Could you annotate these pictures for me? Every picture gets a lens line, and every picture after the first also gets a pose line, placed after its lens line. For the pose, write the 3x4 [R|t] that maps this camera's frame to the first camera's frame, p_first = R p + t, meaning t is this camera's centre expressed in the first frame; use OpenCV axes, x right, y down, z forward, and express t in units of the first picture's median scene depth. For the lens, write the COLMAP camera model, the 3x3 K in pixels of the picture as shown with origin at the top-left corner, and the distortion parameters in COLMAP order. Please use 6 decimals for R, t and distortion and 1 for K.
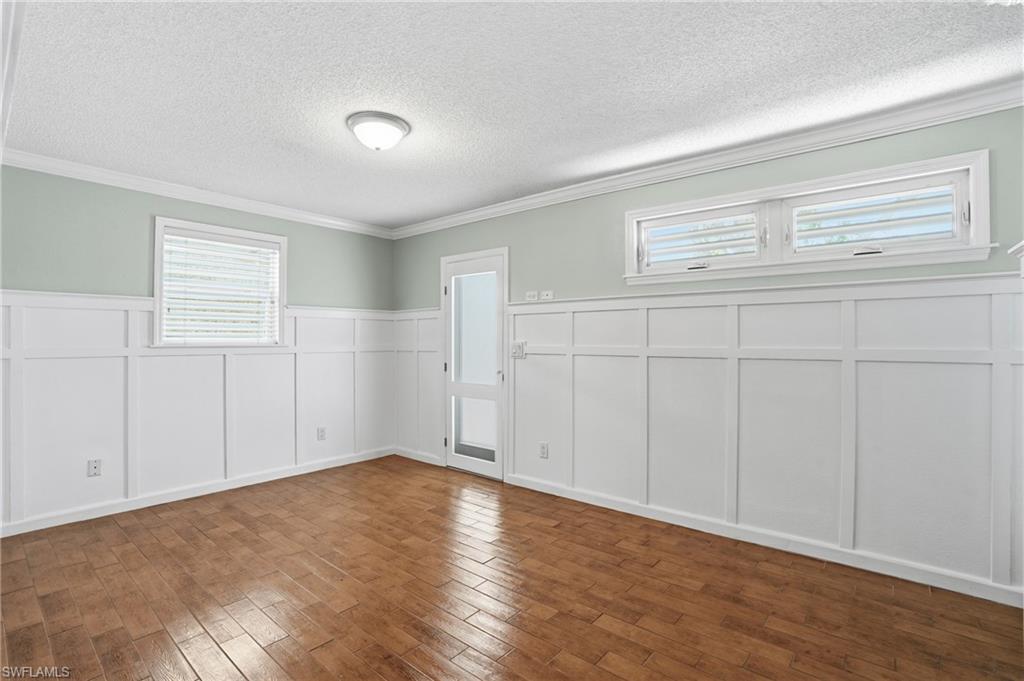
lens RADIAL K [[475.6, 0, 510.5], [0, 475.6, 338.0], [0, 0, 1]] dist [-0.067709, 0.023918]
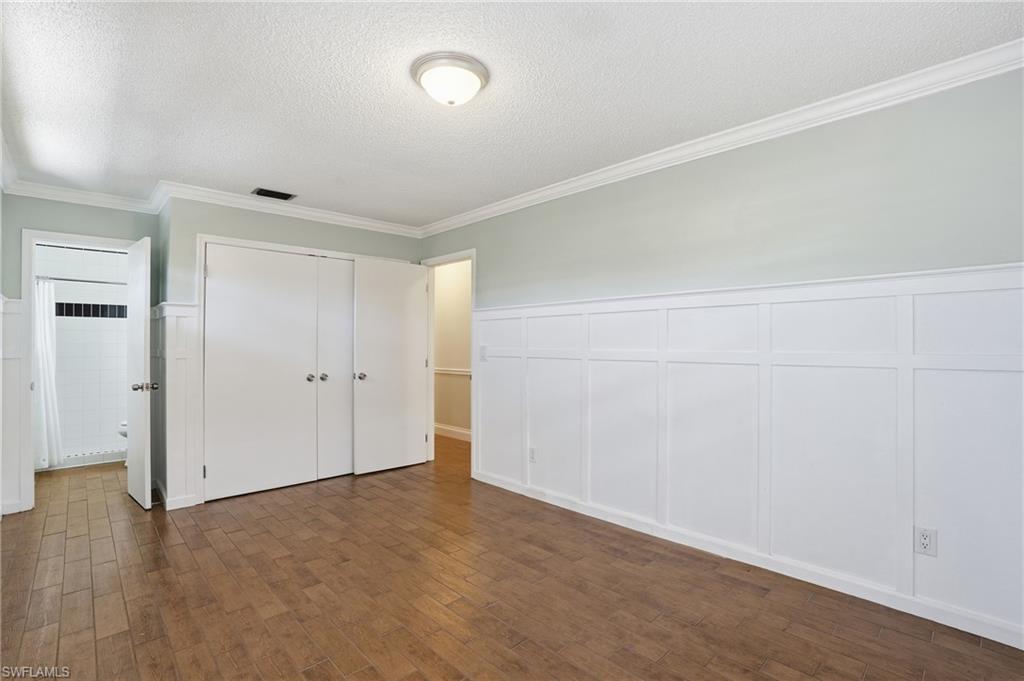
lens RADIAL K [[475.6, 0, 510.5], [0, 475.6, 338.0], [0, 0, 1]] dist [-0.067709, 0.023918]
pose [[-0.993661, 0.000907, 0.112415, -0.474538], [-0.000954, 0.999864, -0.016493, 0.010658], [-0.112415, -0.016495, -0.993524, 1.782170]]
